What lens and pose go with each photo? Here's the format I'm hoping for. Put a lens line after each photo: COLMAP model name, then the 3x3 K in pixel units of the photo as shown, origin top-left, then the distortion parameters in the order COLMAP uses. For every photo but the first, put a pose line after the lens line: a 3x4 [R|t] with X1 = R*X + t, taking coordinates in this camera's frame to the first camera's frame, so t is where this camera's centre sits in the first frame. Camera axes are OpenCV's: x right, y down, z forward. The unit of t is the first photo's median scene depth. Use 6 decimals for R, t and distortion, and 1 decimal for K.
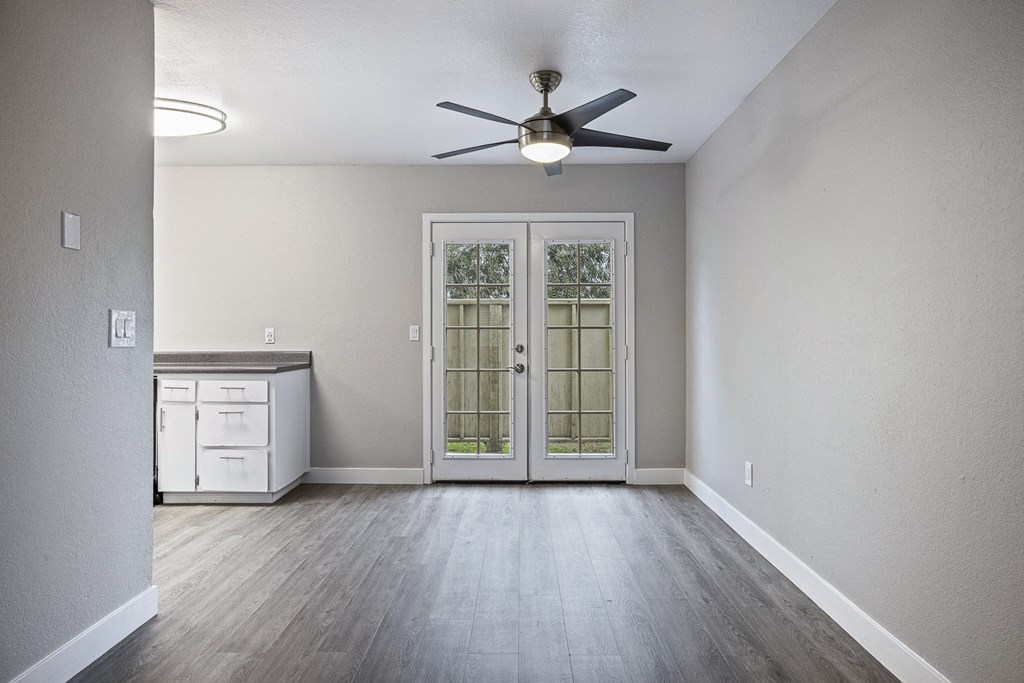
lens RADIAL K [[602.7, 0, 510.3], [0, 602.7, 349.5], [0, 0, 1]] dist [-0.013812, 0.009213]
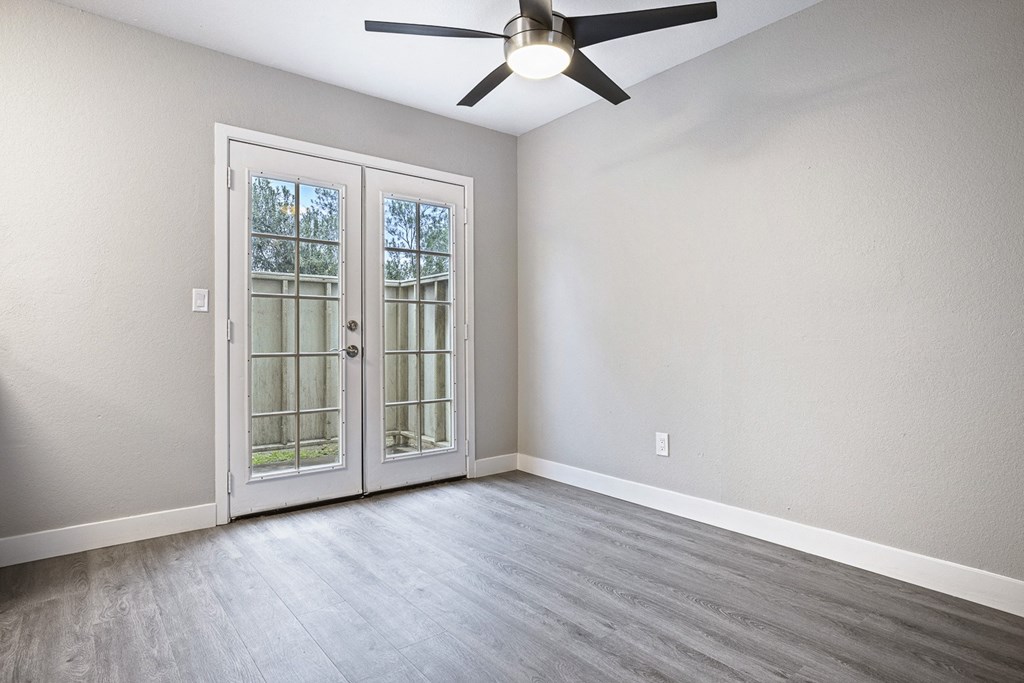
lens RADIAL K [[563.0, 0, 511.8], [0, 563.0, 344.0], [0, 0, 1]] dist [-0.019036, 0.014943]
pose [[0.764587, -0.004499, 0.644505, -0.299644], [0.011903, 0.999904, -0.007140, 0.029925], [-0.644410, 0.013131, 0.764567, 0.315864]]
